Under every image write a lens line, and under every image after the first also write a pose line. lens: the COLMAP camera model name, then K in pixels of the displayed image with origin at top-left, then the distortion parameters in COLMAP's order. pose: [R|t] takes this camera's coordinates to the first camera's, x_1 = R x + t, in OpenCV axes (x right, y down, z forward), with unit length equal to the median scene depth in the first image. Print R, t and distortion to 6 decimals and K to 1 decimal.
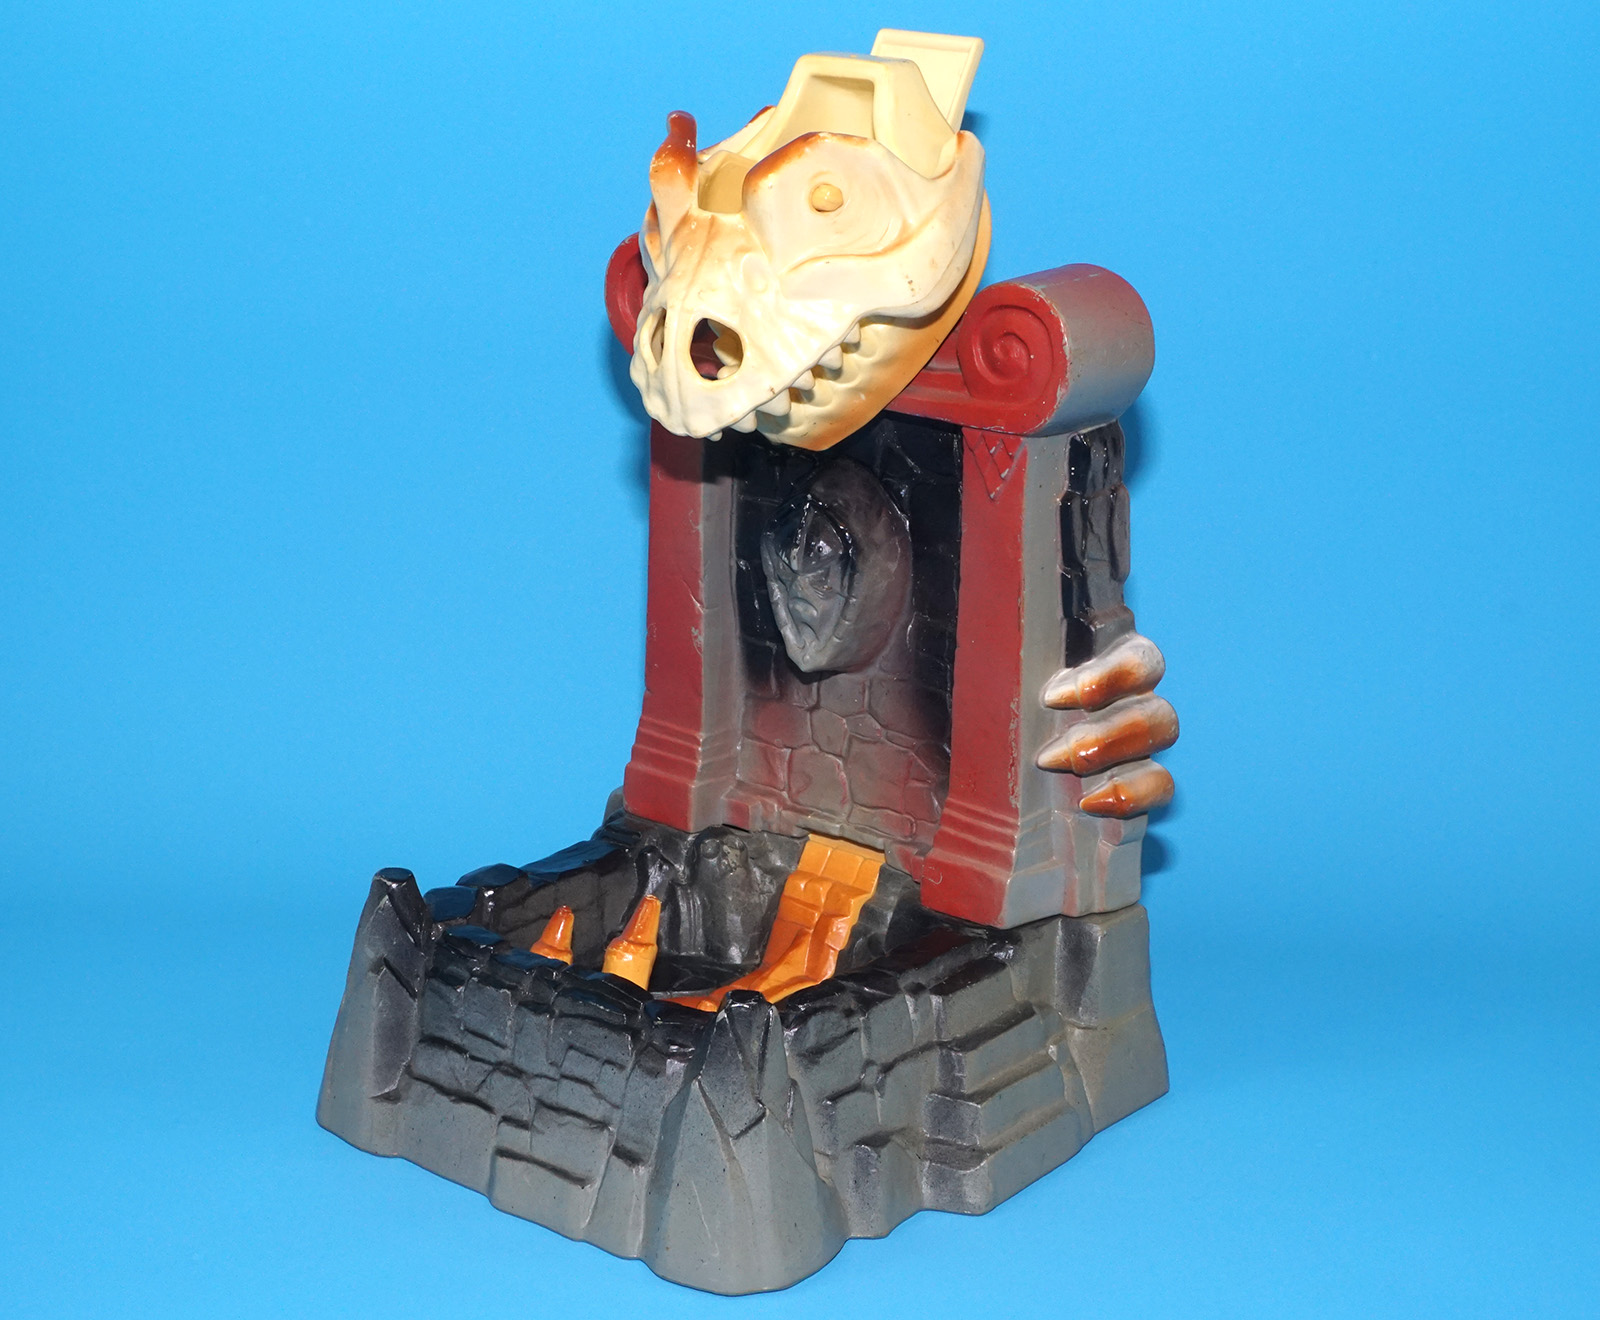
lens RADIAL K [[3093.9, 0, 800.0], [0, 3093.9, 660.0], [0, 0, 1]] dist [0.011586, -0.027949]
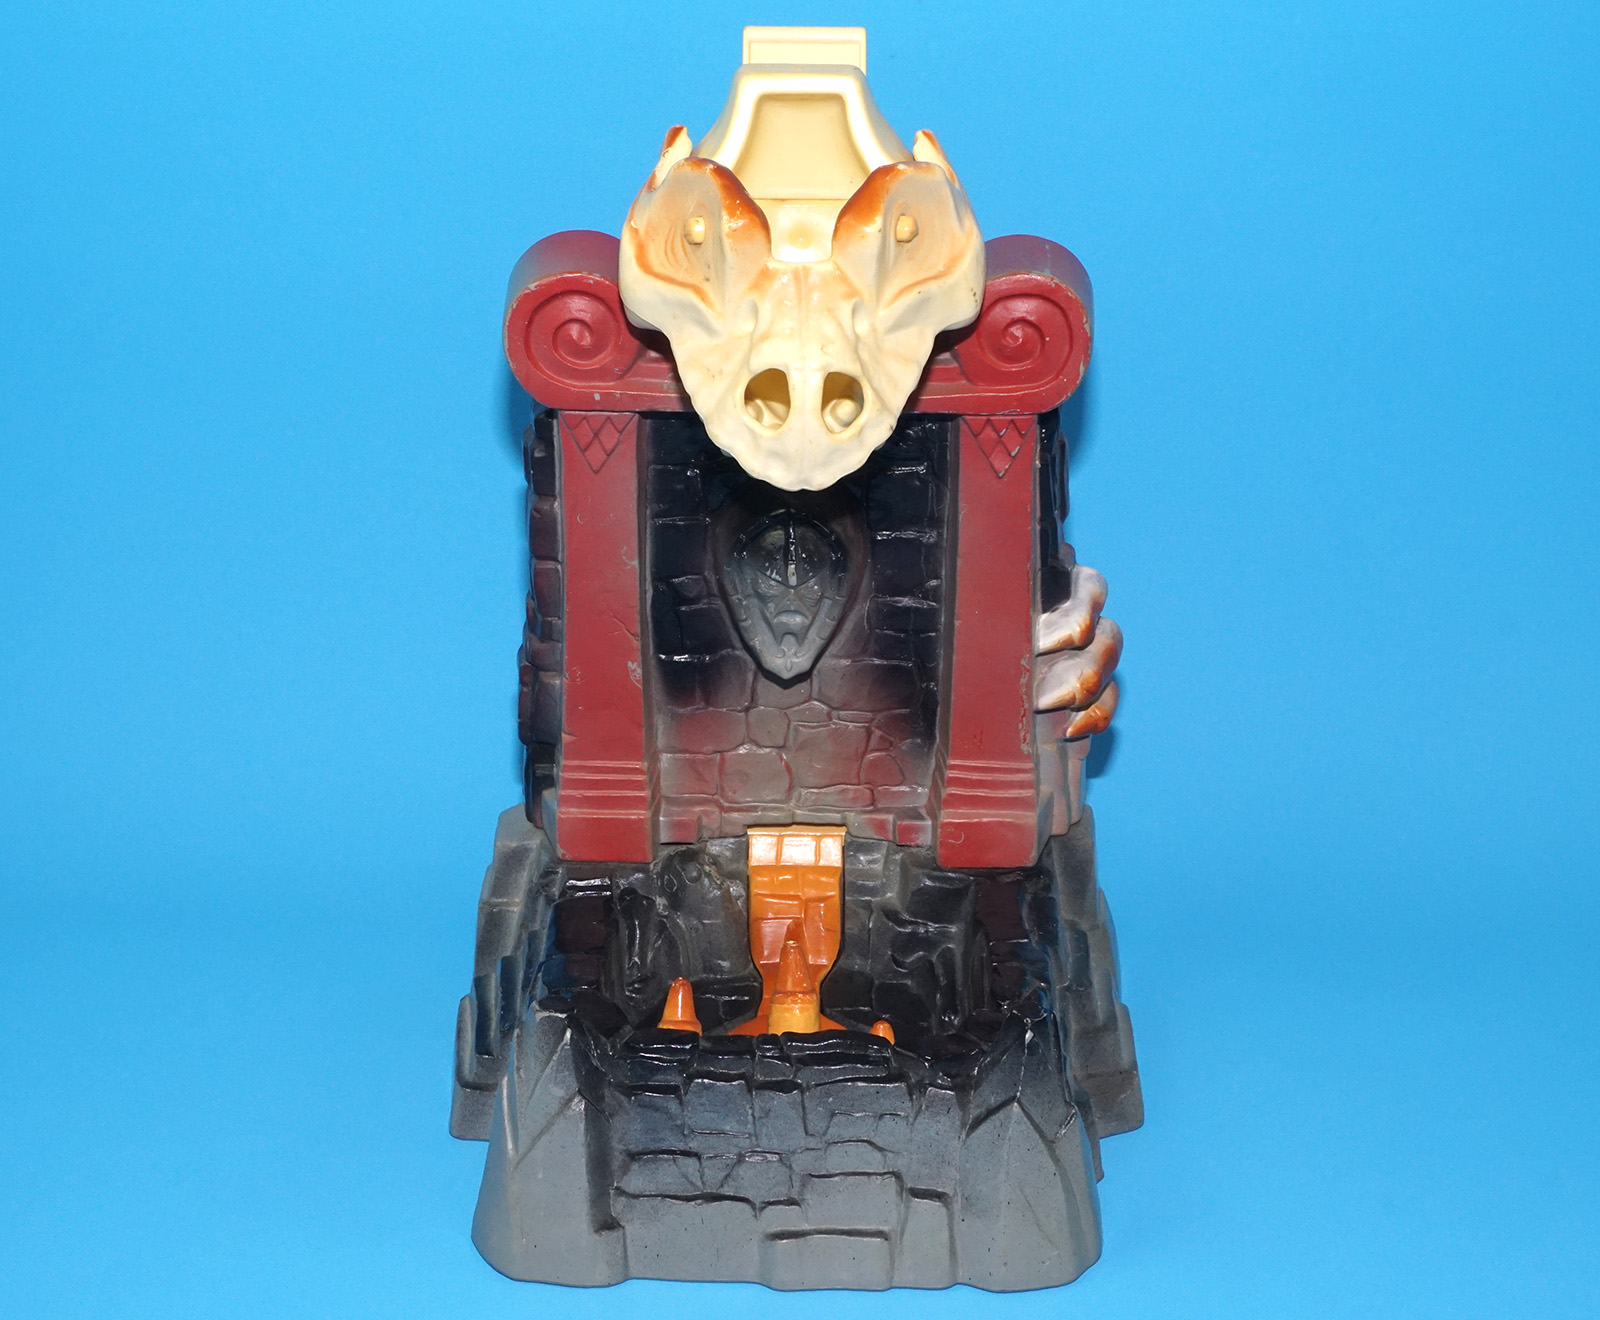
lens RADIAL K [[3093.9, 0, 800.0], [0, 3093.9, 660.0], [0, 0, 1]] dist [0.011586, -0.027949]
pose [[0.790440, -0.262510, 0.553437, -0.569218], [0.193086, 0.964232, 0.181587, -0.190247], [-0.581311, -0.036673, 0.812855, 0.189834]]
